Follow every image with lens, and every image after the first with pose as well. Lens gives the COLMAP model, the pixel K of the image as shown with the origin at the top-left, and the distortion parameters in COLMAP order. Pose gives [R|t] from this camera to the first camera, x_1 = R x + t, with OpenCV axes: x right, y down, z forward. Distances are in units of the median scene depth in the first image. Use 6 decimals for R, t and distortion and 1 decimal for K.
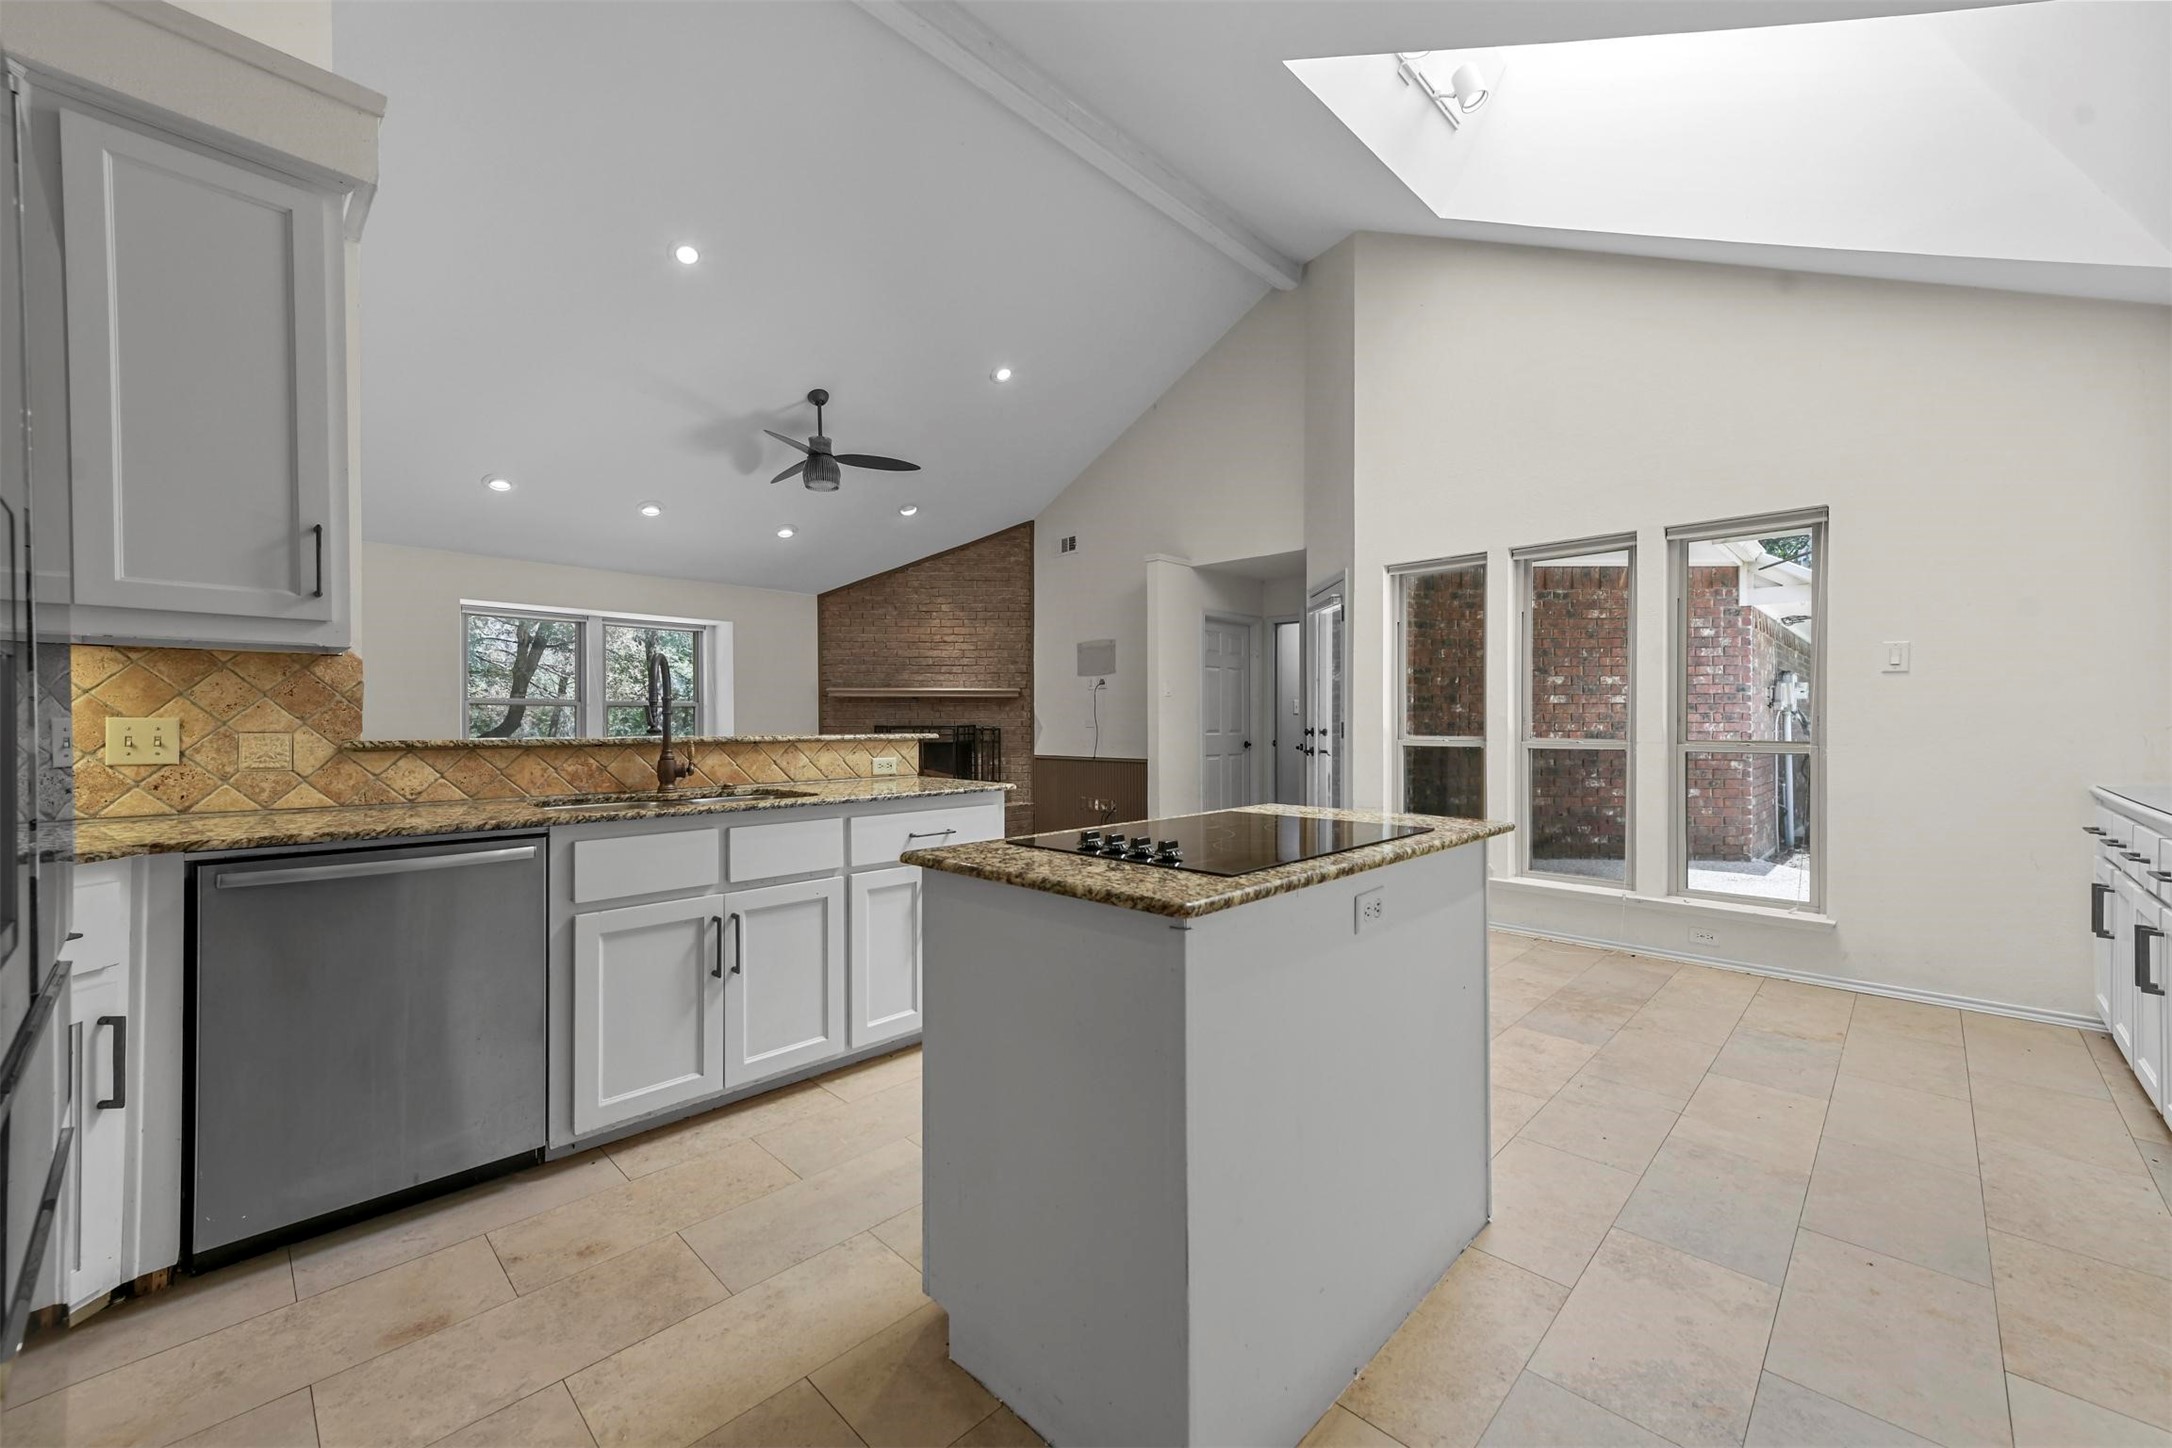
lens RADIAL K [[853.9, 0, 1085.5], [0, 853.9, 723.9], [0, 0, 1]] dist [0.015252, 0.000613]
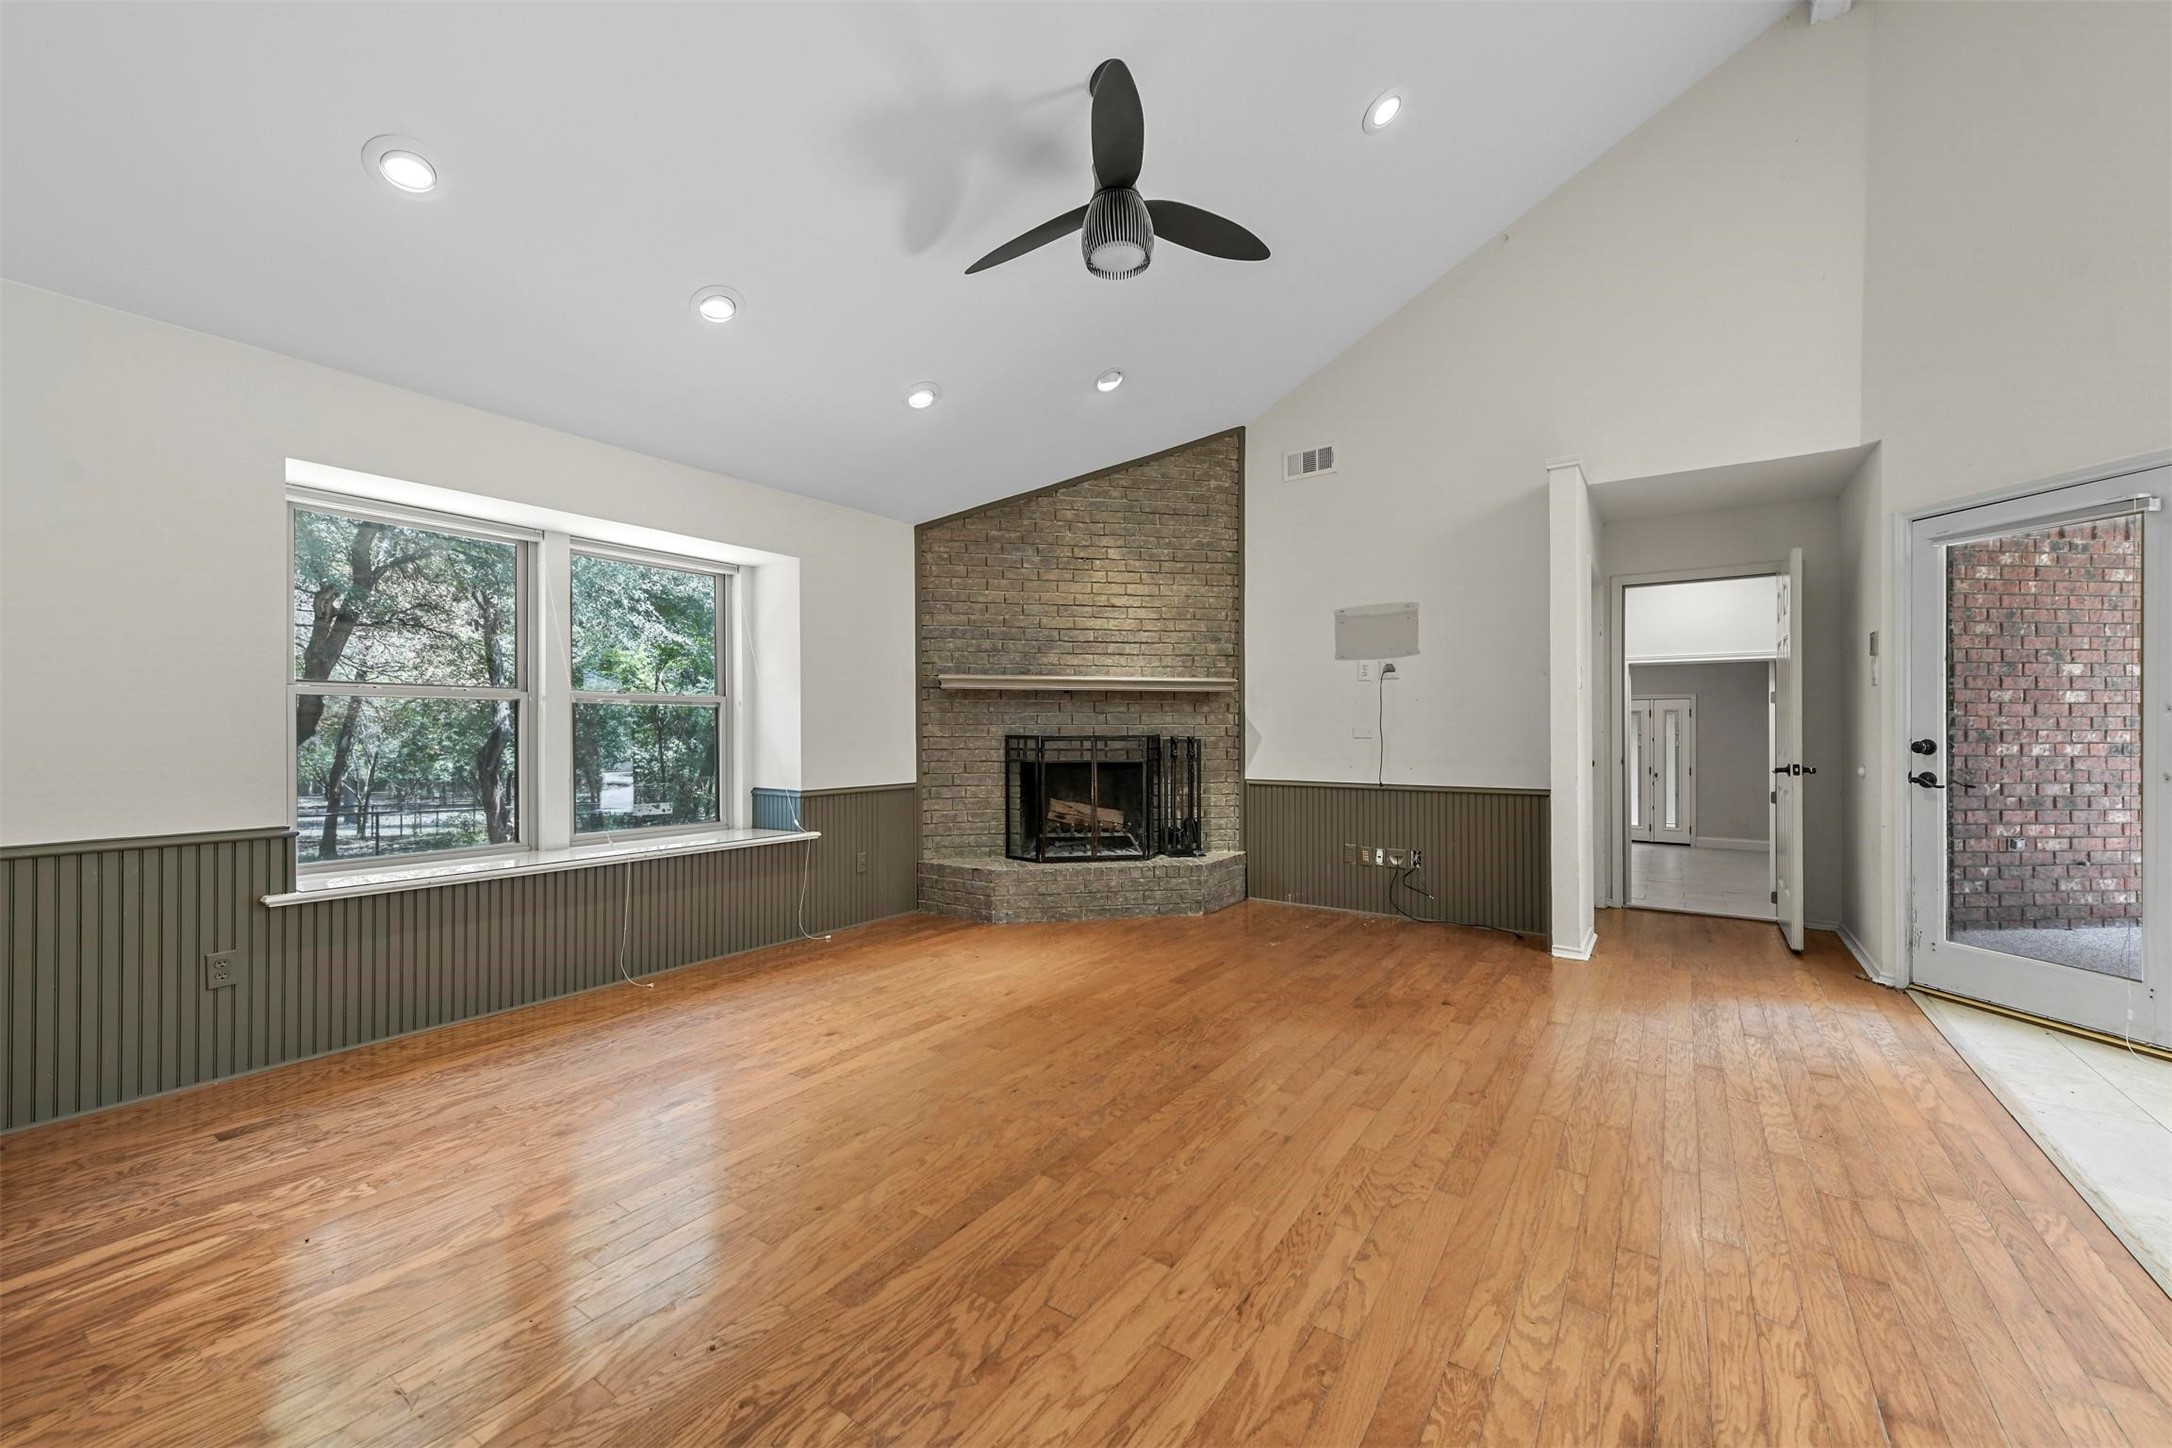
lens RADIAL K [[853.9, 0, 1085.6], [0, 853.9, 730.0], [0, 0, 1]] dist [0.015252, 0.000613]
pose [[0.985753, 0.000040, 0.168201, -0.295148], [0.000059, 1.000000, -0.000581, -0.001474], [-0.168201, 0.000583, 0.985752, 0.364665]]
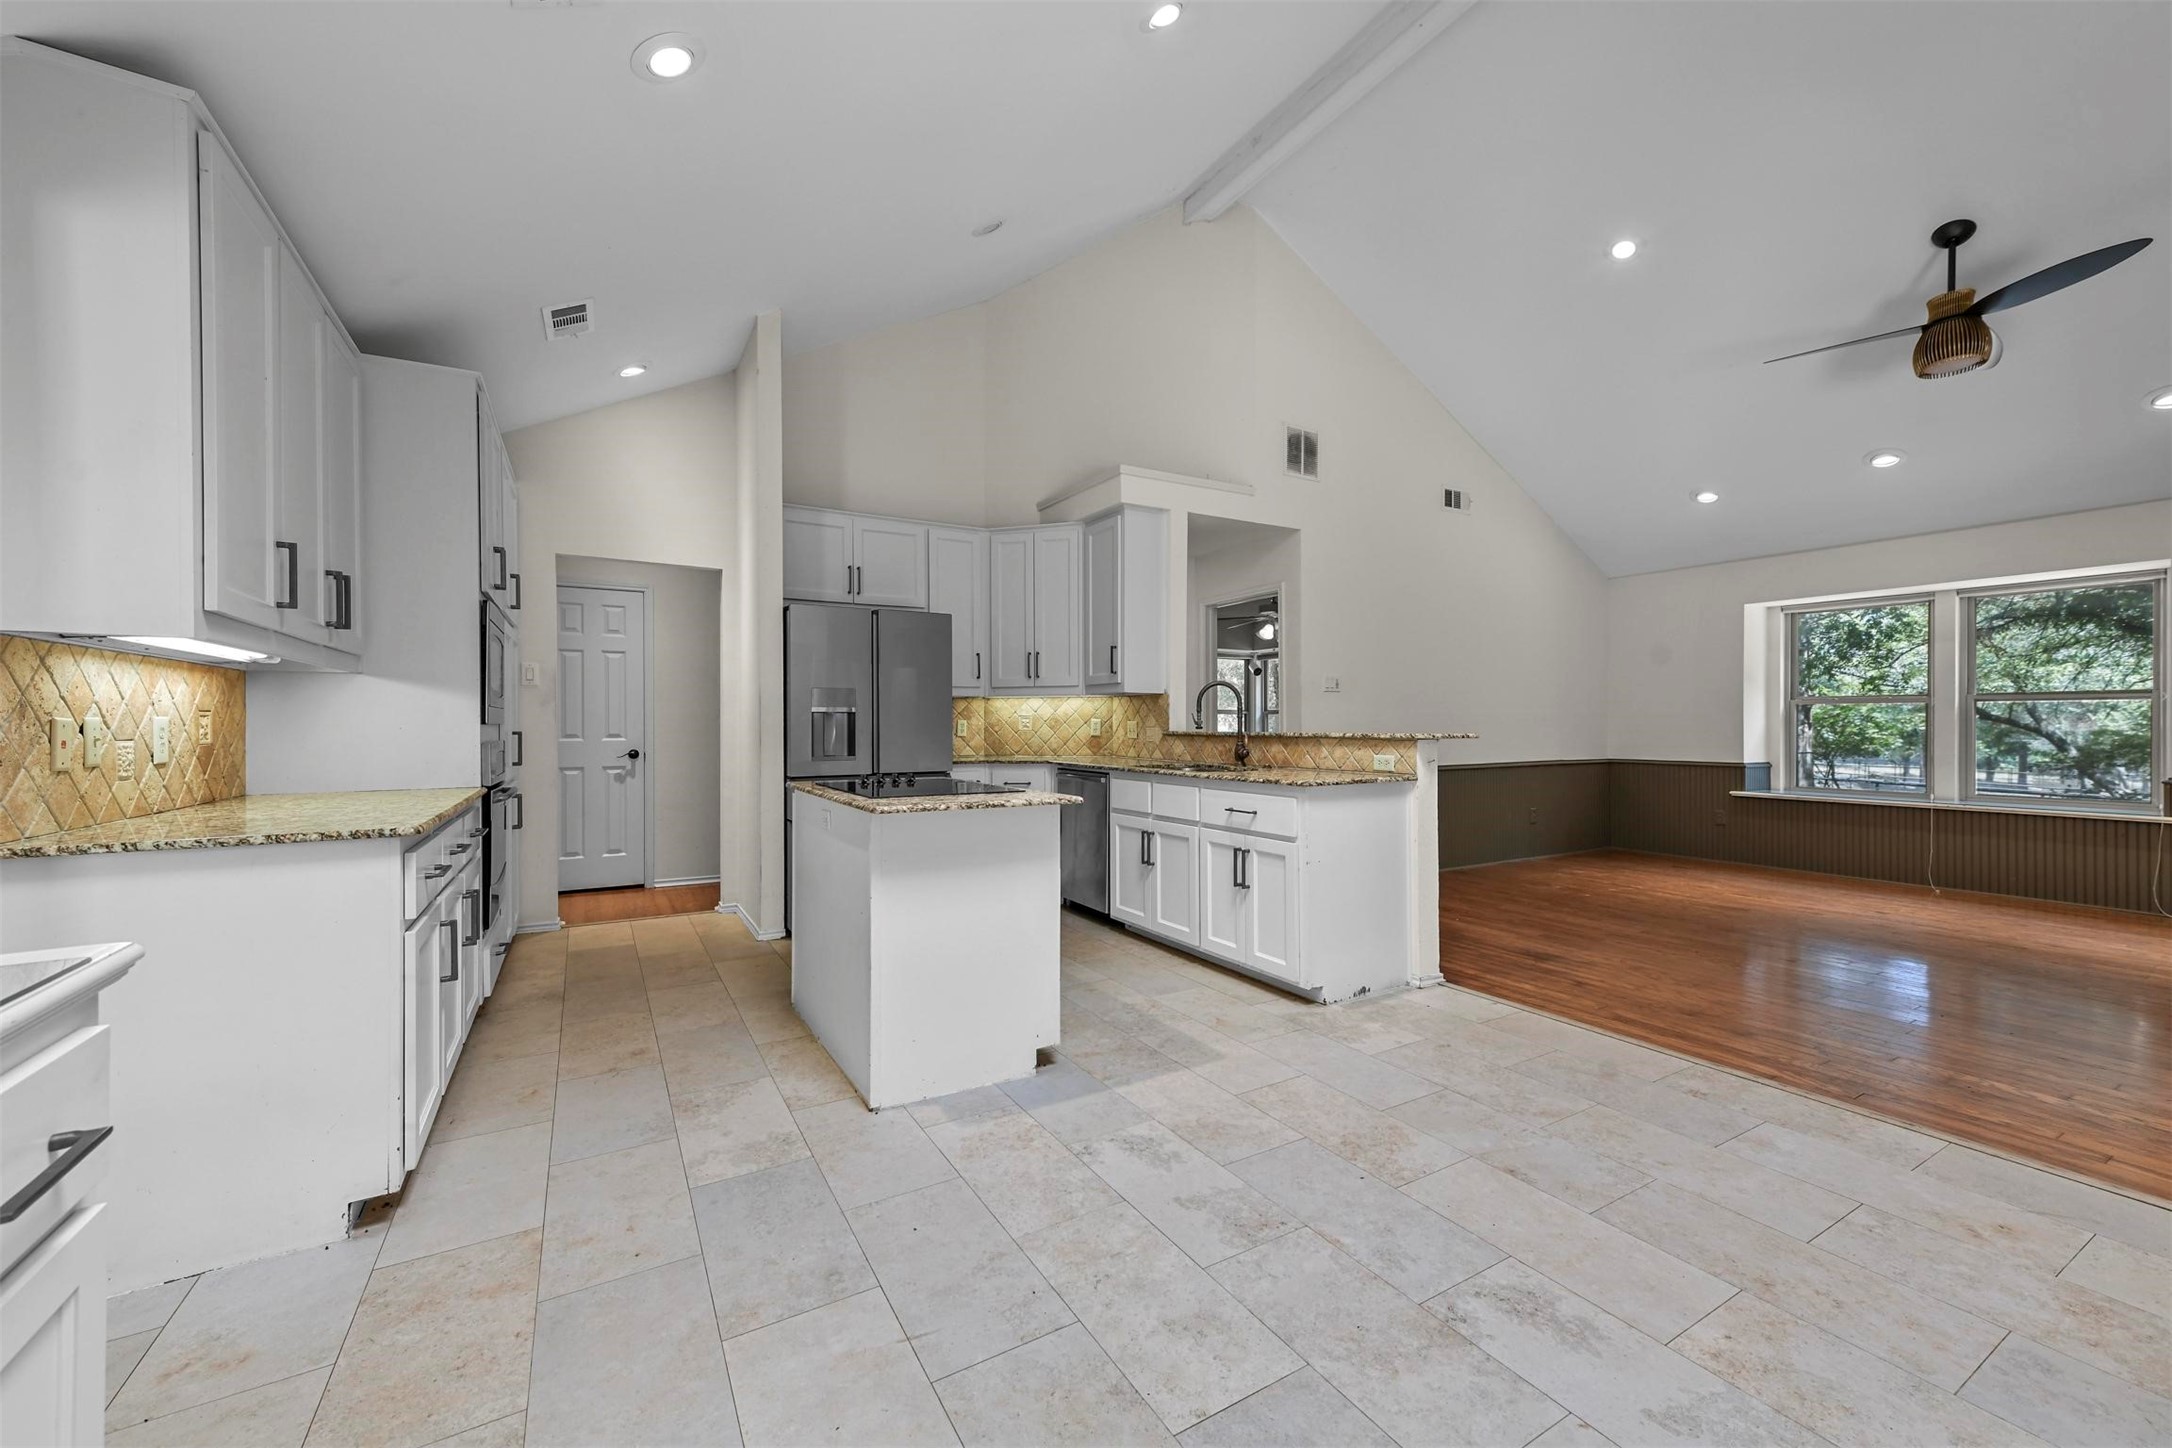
lens RADIAL K [[853.9, 0, 1099.7], [0, 853.9, 720.7], [0, 0, 1]] dist [0.015252, 0.000613]
pose [[-0.256652, -0.000285, -0.966504, 0.372917], [0.001003, 0.999999, -0.000561, -0.001599], [0.966503, -0.001114, -0.256651, 0.382202]]
